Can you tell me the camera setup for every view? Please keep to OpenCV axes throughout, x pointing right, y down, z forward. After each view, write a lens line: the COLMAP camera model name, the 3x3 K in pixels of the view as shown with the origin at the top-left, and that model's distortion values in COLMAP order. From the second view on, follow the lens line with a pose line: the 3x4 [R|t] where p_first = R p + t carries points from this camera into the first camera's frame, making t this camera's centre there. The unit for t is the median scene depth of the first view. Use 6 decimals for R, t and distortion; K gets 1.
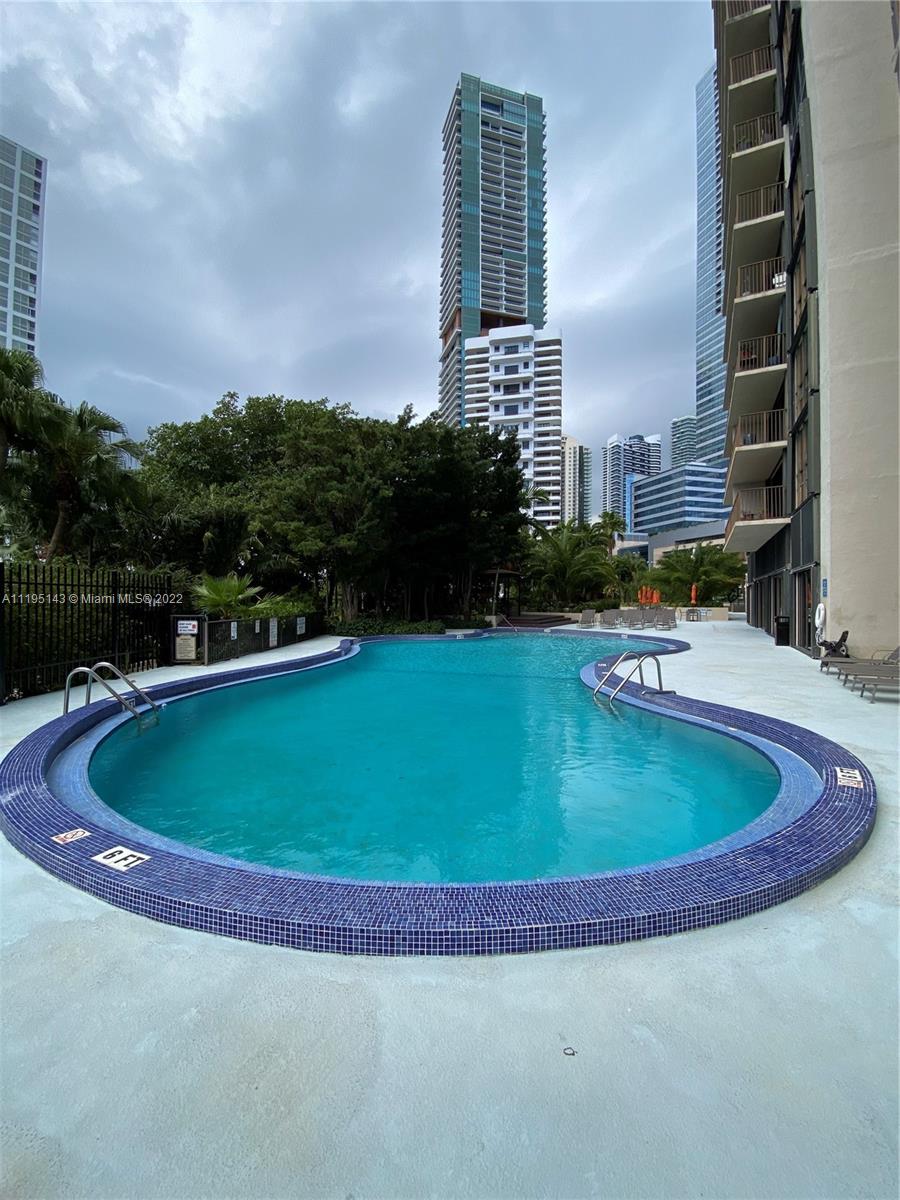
lens RADIAL K [[518.2, 0, 453.1], [0, 518.2, 605.0], [0, 0, 1]] dist [-0.000553, 0.000451]
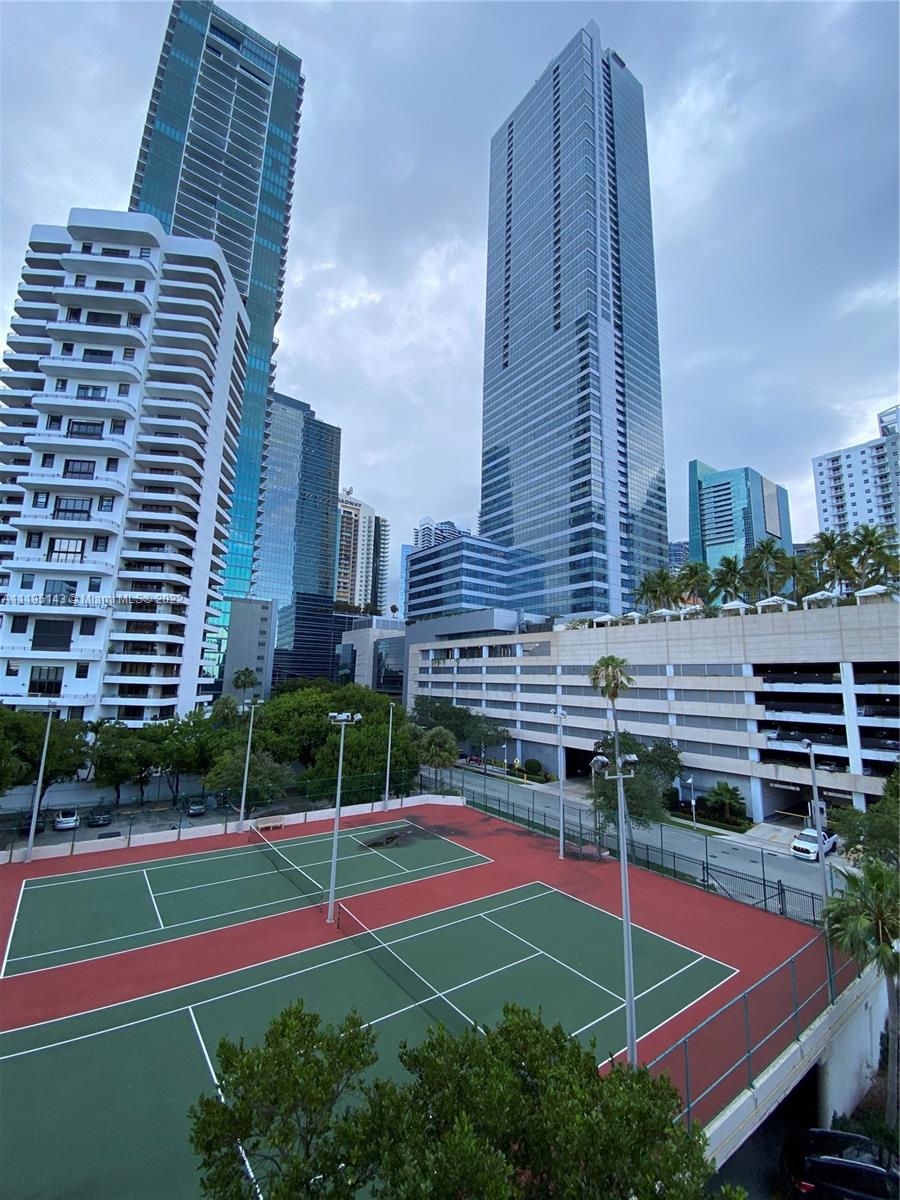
lens RADIAL K [[494.4, 0, 447.7], [0, 494.4, 598.9], [0, 0, 1]] dist [0.011313, -0.009860]
pose [[0.950478, 0.085149, 0.298900, 0.209550], [-0.035358, 0.985119, -0.168200, -0.051942], [-0.308774, 0.149302, 0.939344, 0.321738]]
